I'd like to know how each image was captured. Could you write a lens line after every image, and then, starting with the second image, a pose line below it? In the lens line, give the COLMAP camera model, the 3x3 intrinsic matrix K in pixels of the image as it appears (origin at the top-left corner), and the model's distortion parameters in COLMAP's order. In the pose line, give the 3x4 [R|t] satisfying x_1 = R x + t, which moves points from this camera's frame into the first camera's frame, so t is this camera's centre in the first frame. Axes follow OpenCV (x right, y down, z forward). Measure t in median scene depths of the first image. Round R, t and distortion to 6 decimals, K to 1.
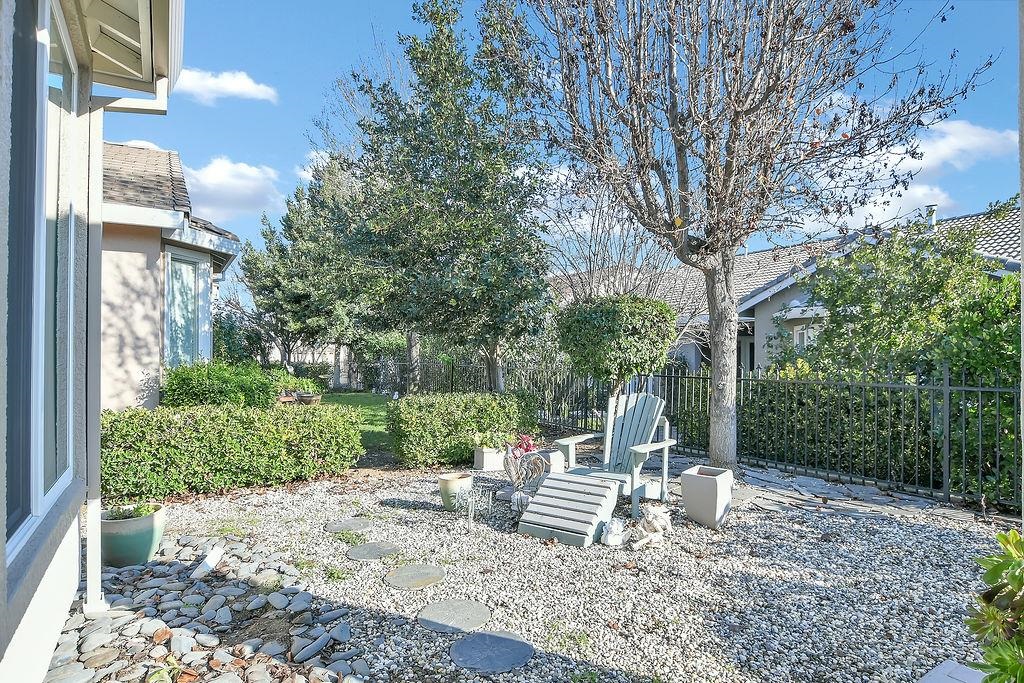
lens RADIAL K [[547.3, 0, 508.7], [0, 547.3, 345.2], [0, 0, 1]] dist [-0.018362, 0.000875]
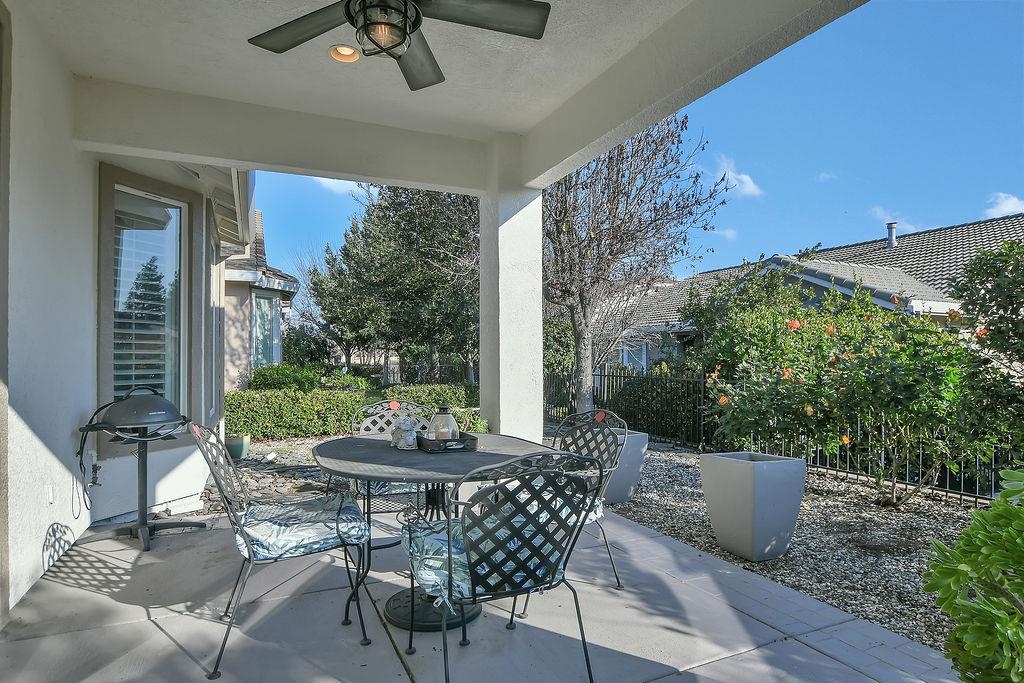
lens RADIAL K [[547.3, 0, 515.3], [0, 547.3, 342.4], [0, 0, 1]] dist [-0.018362, 0.000875]
pose [[0.993241, -0.006340, -0.115894, 0.267102], [0.005387, 0.999949, -0.008530, -0.013160], [0.115942, 0.007848, 0.993225, -0.411240]]
